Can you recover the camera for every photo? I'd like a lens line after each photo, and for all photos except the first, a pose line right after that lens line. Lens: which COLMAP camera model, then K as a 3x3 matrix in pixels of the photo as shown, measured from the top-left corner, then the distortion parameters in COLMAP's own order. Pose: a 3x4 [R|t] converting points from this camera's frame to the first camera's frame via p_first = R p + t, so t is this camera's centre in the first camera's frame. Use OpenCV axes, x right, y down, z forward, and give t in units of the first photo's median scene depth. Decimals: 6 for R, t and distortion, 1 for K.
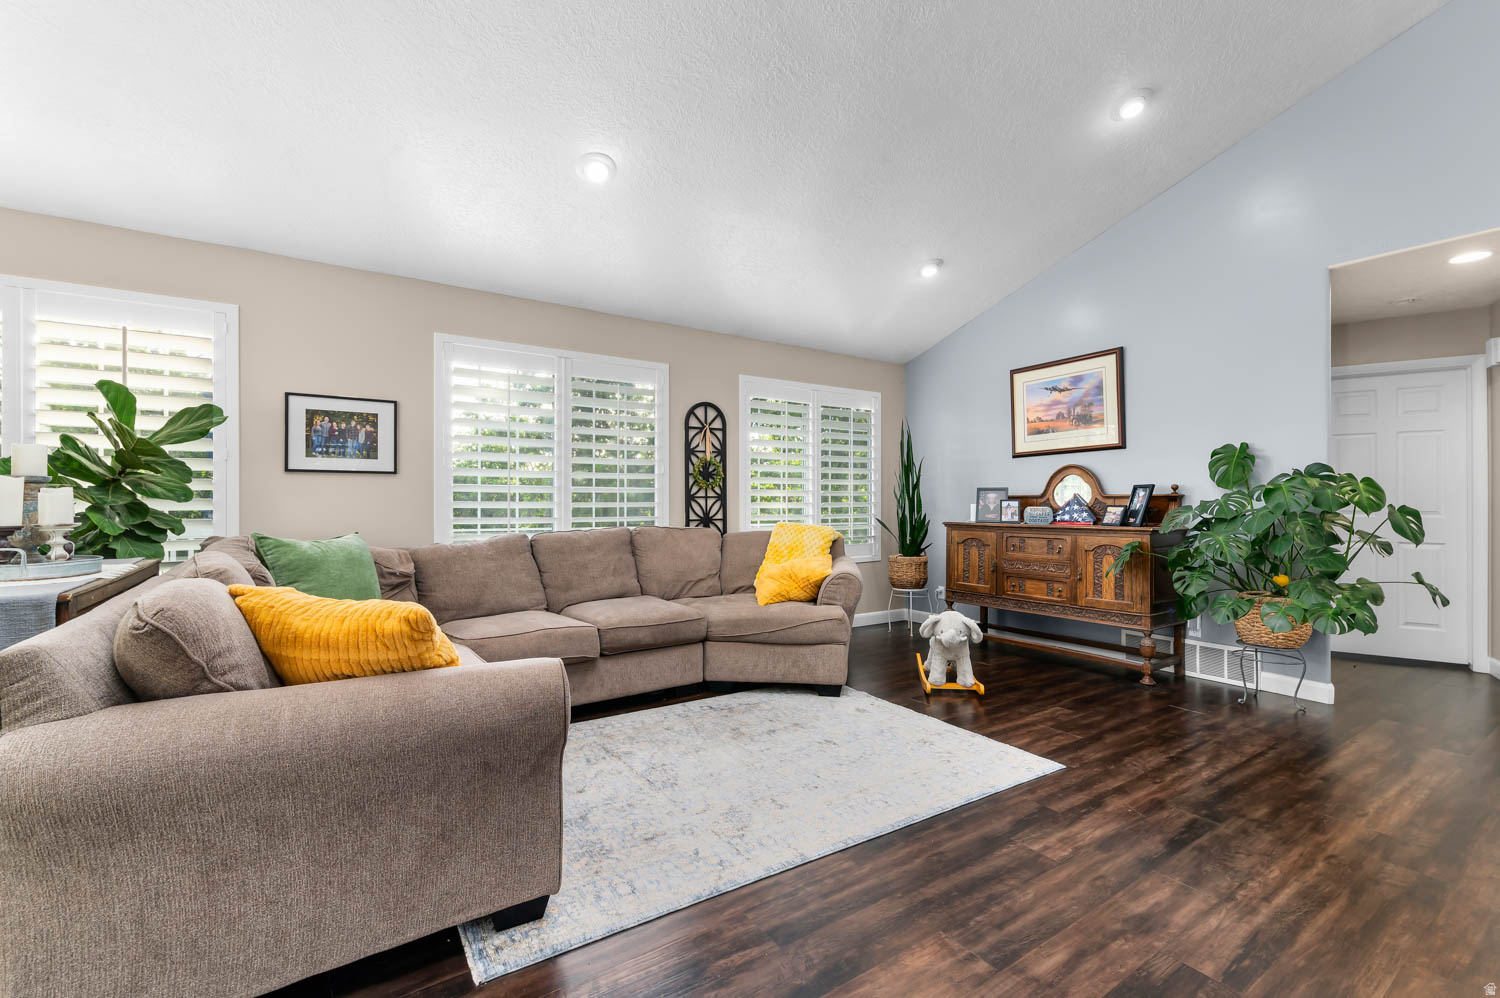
lens RADIAL K [[657.5, 0, 749.4], [0, 657.5, 498.0], [0, 0, 1]] dist [0.001728, -0.003137]
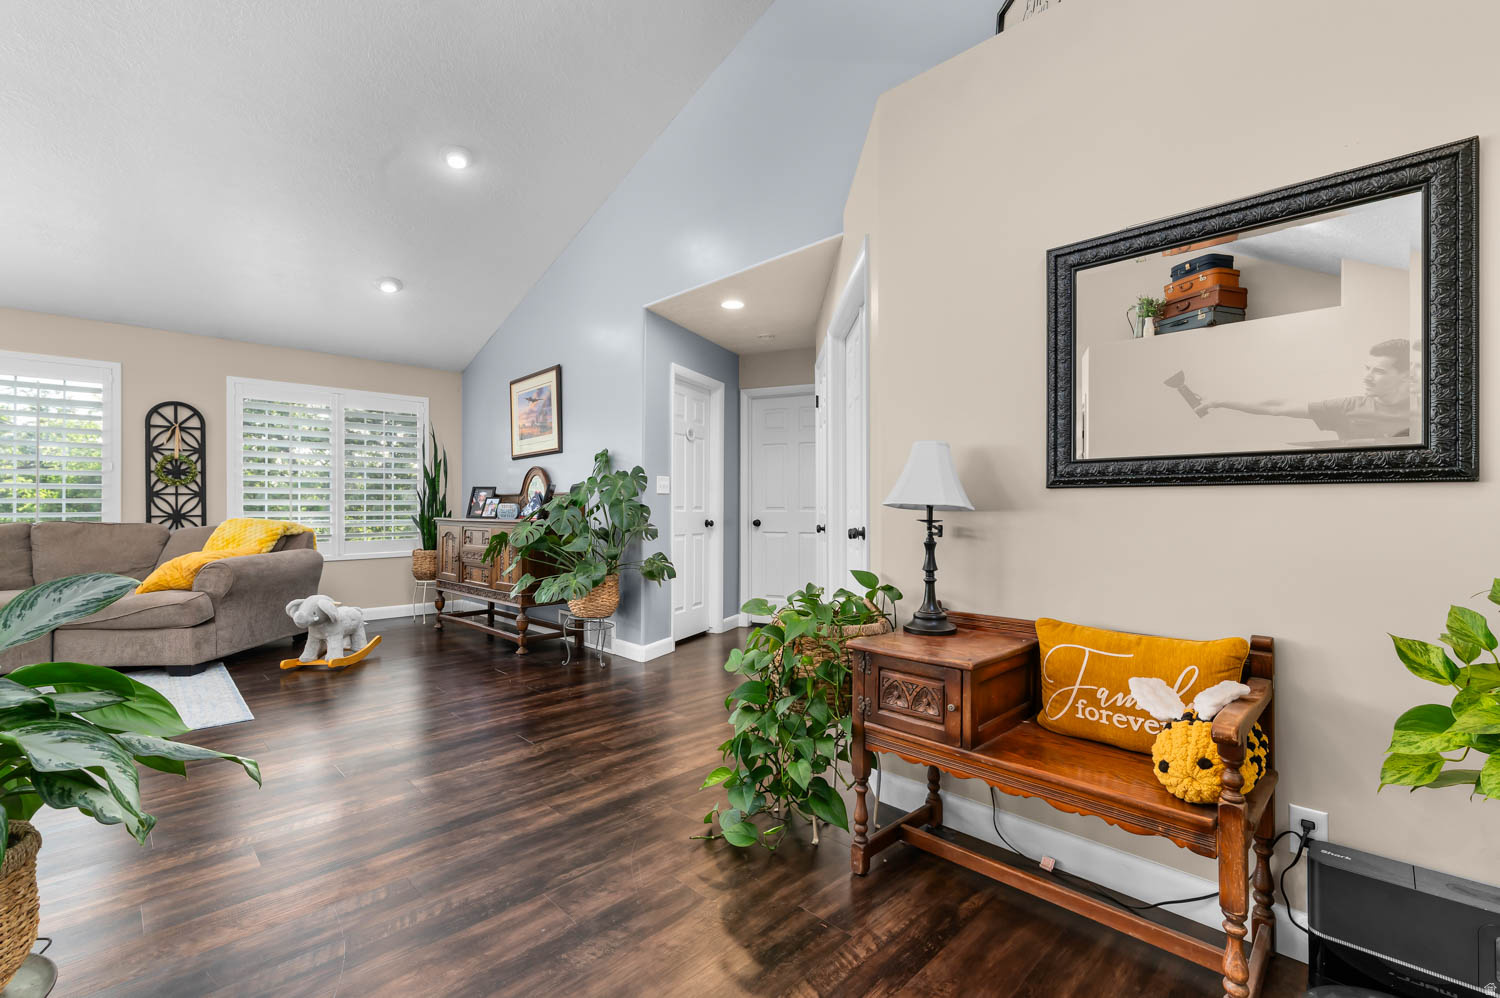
lens RADIAL K [[657.5, 0, 760.0], [0, 657.5, 505.7], [0, 0, 1]] dist [0.001728, -0.003137]
pose [[0.982356, 0.000621, 0.187020, 0.646981], [-0.002204, 0.999964, 0.008253, 0.006645], [-0.187008, -0.008519, 0.982321, -0.183348]]
